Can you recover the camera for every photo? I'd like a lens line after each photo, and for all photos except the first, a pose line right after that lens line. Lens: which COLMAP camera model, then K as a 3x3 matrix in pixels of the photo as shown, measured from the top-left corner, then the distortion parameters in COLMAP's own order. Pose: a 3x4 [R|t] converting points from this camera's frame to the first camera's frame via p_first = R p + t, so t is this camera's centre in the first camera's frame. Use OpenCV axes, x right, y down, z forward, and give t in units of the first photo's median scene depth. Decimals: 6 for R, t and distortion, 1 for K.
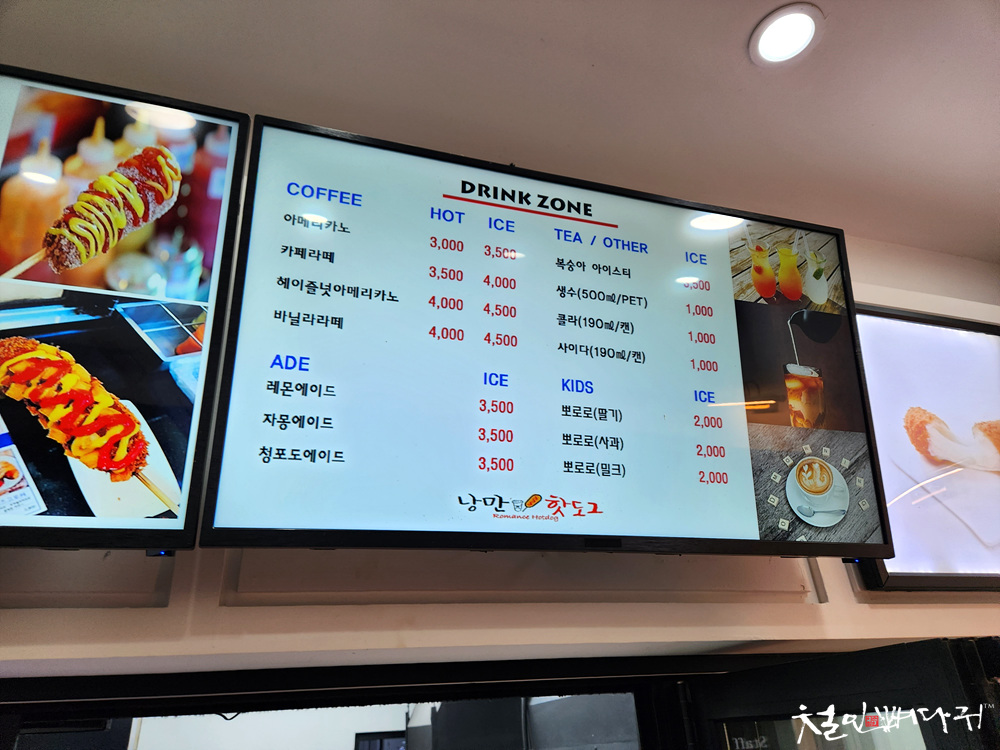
lens RADIAL K [[671.9, 0, 500.0], [0, 671.9, 375.0], [0, 0, 1]] dist [0.078402, -0.064952]
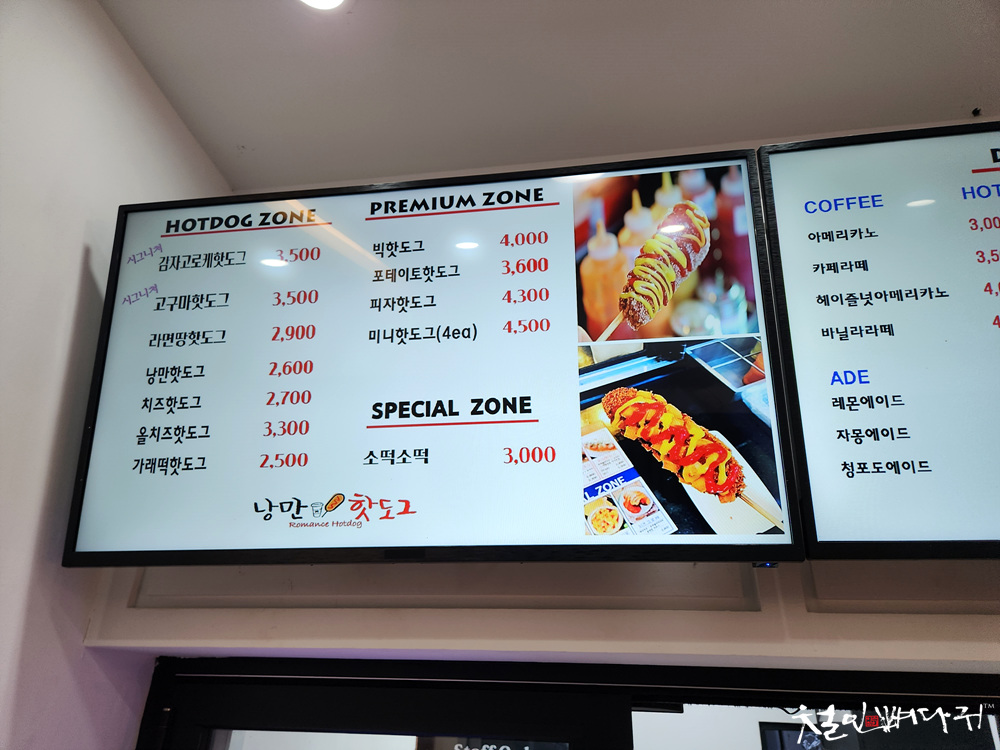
lens RADIAL K [[671.9, 0, 500.0], [0, 671.9, 375.0], [0, 0, 1]] dist [0.078402, -0.064952]
pose [[0.889037, -0.132956, -0.438105, -0.336897], [0.142620, 0.989717, -0.010944, -0.088200], [0.435055, -0.052753, 0.898857, -0.155792]]
